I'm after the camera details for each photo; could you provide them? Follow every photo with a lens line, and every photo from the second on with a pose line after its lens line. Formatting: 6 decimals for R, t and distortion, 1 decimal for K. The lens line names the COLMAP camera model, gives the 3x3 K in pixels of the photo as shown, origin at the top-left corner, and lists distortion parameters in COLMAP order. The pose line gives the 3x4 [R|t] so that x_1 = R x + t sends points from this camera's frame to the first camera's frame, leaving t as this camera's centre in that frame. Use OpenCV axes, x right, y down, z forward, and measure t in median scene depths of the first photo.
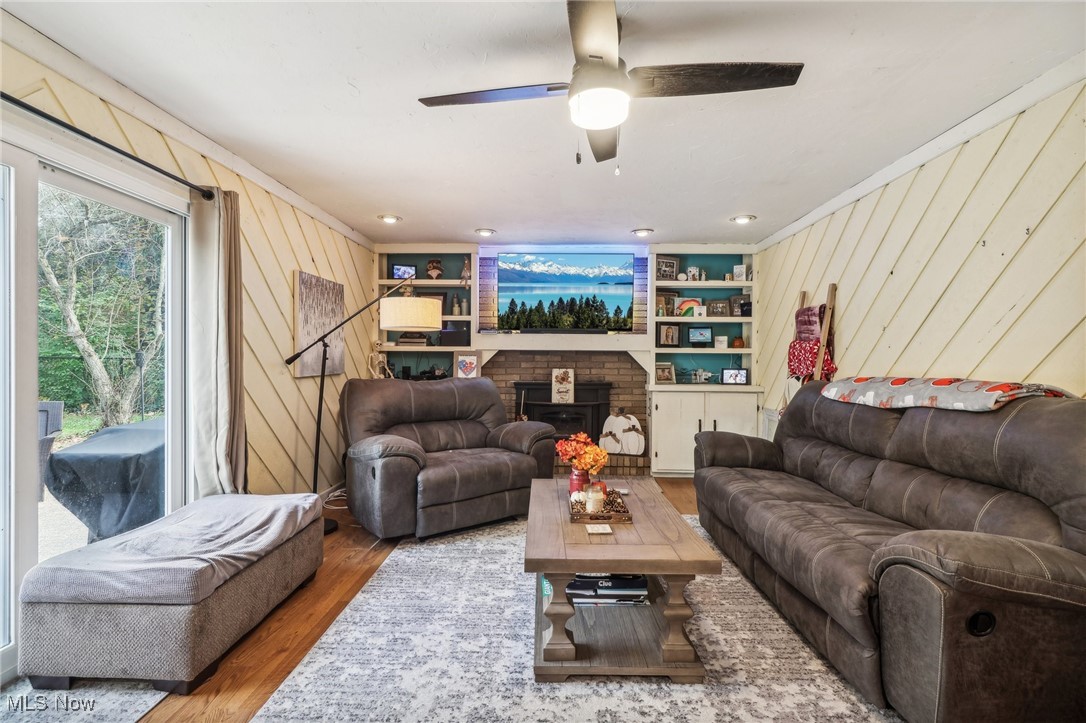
lens RADIAL K [[506.0, 0, 547.0], [0, 506.0, 359.3], [0, 0, 1]] dist [0.001997, -0.000281]
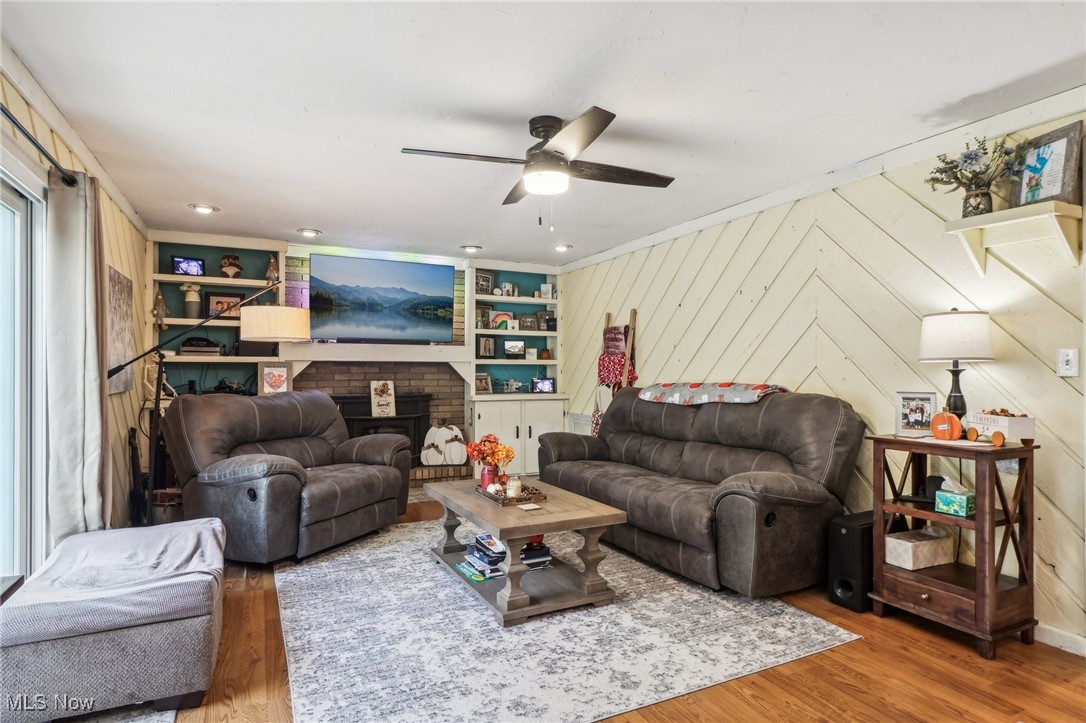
lens RADIAL K [[597.8, 0, 539.5], [0, 597.8, 360.4], [0, 0, 1]] dist [0.003528, 0.000898]
pose [[0.883425, 0.002339, 0.468566, -0.449006], [0.004509, 0.999899, -0.013493, -0.005815], [-0.468550, 0.014033, 0.883325, -0.256563]]
